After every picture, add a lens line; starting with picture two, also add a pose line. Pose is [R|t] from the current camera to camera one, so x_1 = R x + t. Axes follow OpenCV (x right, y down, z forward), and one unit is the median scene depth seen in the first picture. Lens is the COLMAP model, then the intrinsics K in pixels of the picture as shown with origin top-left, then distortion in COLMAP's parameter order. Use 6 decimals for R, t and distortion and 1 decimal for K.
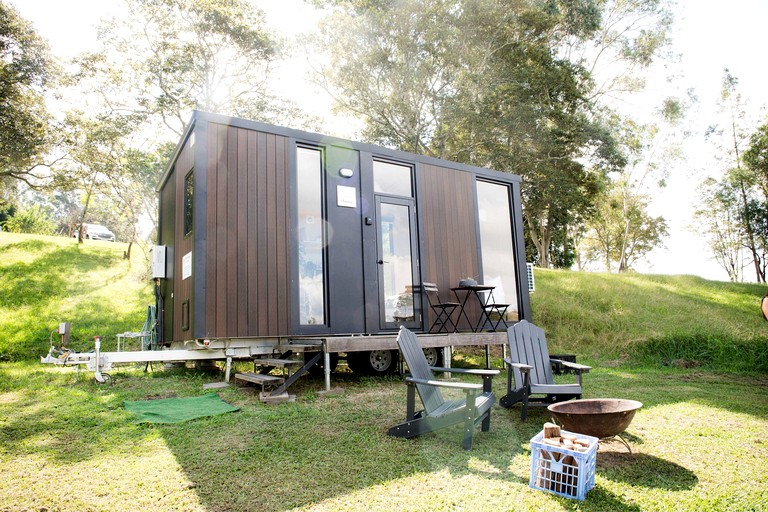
lens RADIAL K [[530.1, 0, 385.7], [0, 530.1, 257.0], [0, 0, 1]] dist [-0.042933, -0.005423]
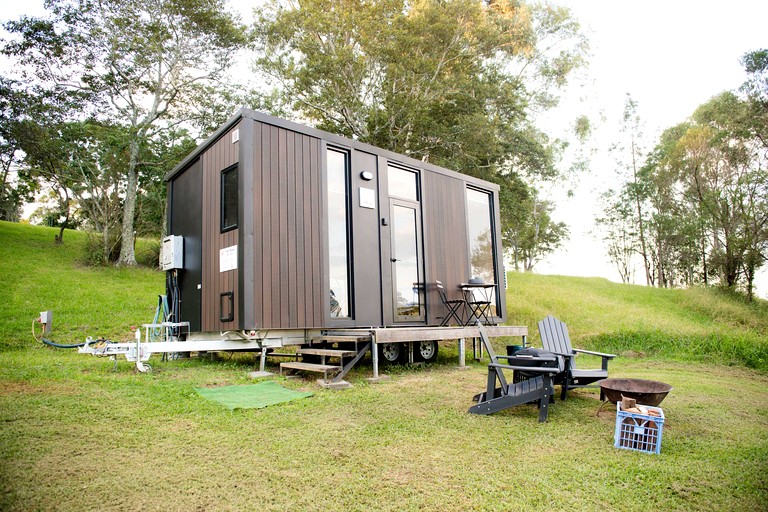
lens RADIAL K [[530.1, 0, 385.7], [0, 530.1, 257.0], [0, 0, 1]] dist [-0.042933, -0.005423]
pose [[0.981727, 0.034185, 0.187199, -0.221465], [-0.036526, 0.999292, 0.009068, -0.005877], [-0.186756, -0.015740, 0.982280, -0.057763]]
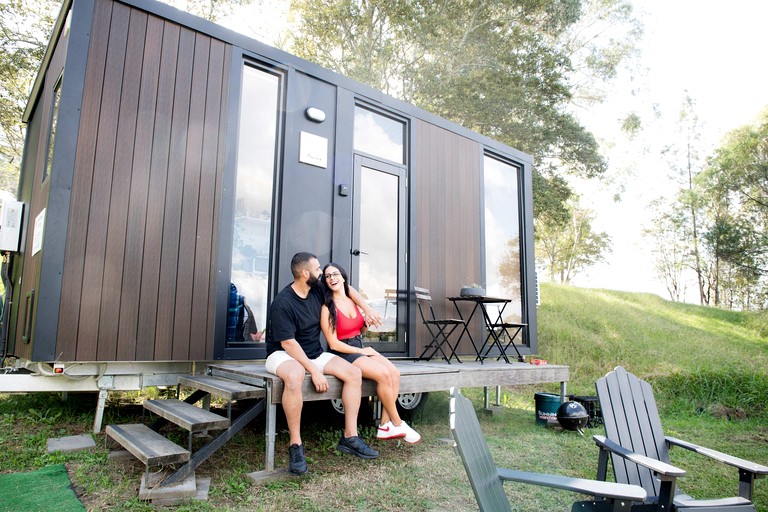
lens RADIAL K [[527.4, 0, 385.6], [0, 527.4, 257.6], [0, 0, 1]] dist [-0.045414, -0.005659]
pose [[0.989749, 0.073960, 0.122179, -0.052231], [-0.074591, 0.997214, 0.000593, 0.012453], [-0.121794, -0.009700, 0.992508, 0.317282]]
